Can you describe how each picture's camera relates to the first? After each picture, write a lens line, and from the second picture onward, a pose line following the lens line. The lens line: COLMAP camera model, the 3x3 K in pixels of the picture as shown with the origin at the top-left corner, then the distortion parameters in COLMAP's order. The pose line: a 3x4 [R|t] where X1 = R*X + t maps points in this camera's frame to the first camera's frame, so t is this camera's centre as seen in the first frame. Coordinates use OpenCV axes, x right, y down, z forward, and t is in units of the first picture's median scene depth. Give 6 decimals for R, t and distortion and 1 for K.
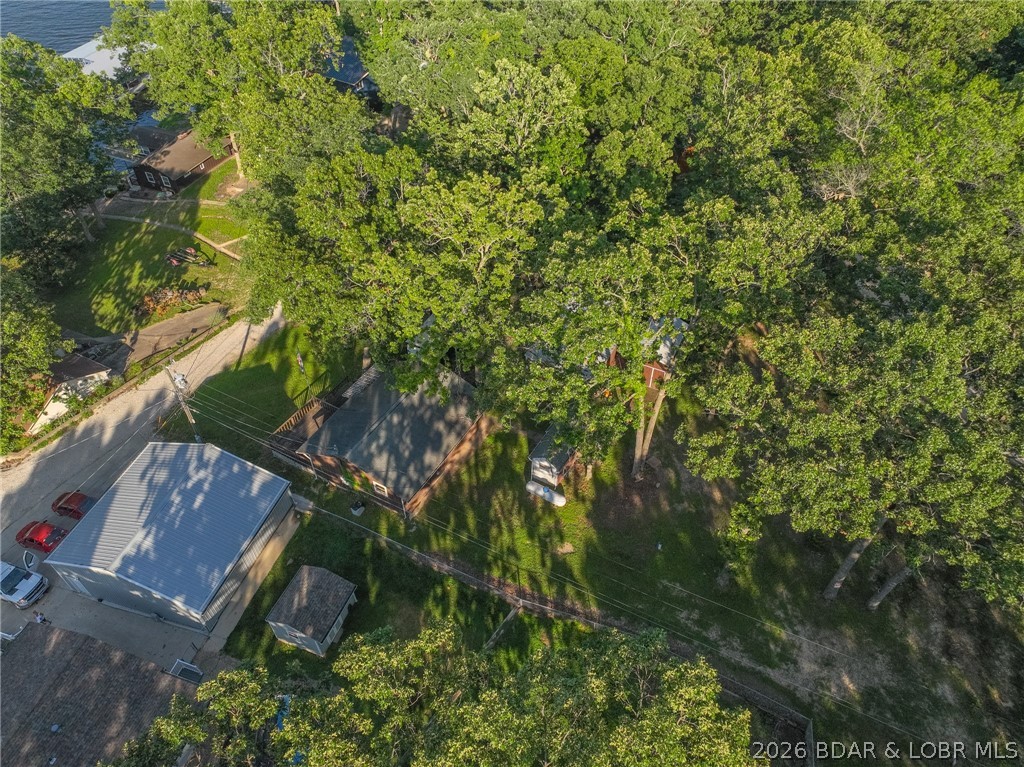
lens RADIAL K [[724.7, 0, 512.0], [0, 724.7, 383.5], [0, 0, 1]] dist [0.004887, 0.008921]
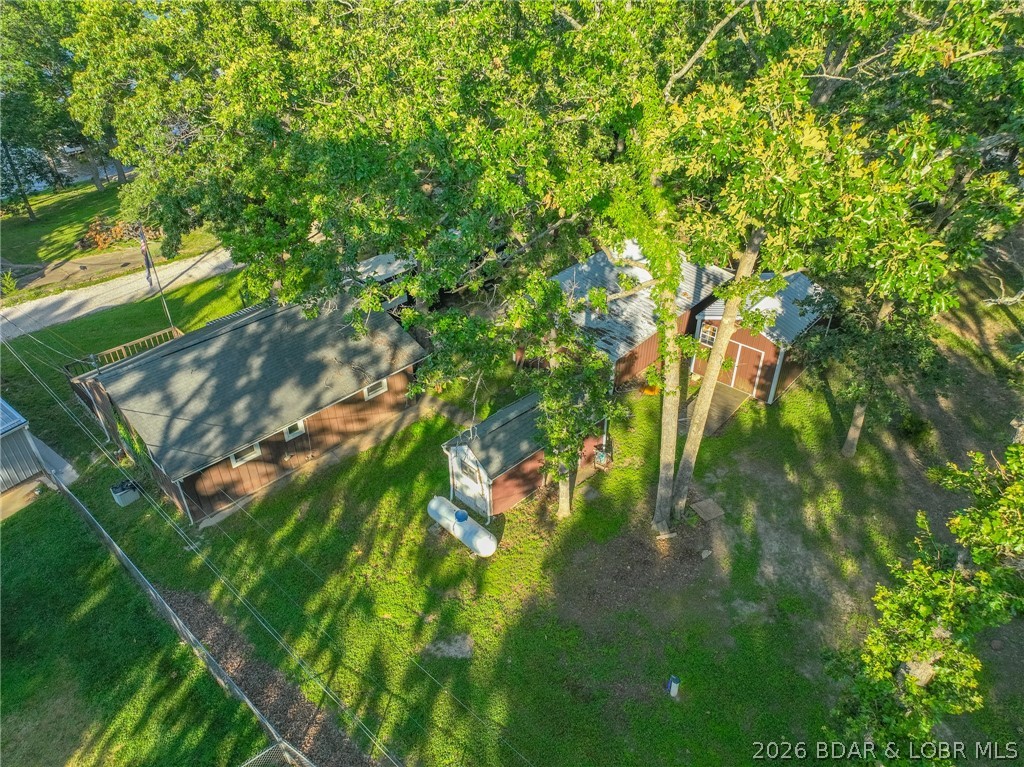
lens RADIAL K [[724.7, 0, 512.0], [0, 724.7, 383.5], [0, 0, 1]] dist [0.004887, 0.008921]
pose [[0.981484, 0.187123, -0.040909, 0.089612], [-0.187792, 0.982121, -0.013150, 0.076479], [0.037717, 0.020589, 0.999076, 0.517047]]
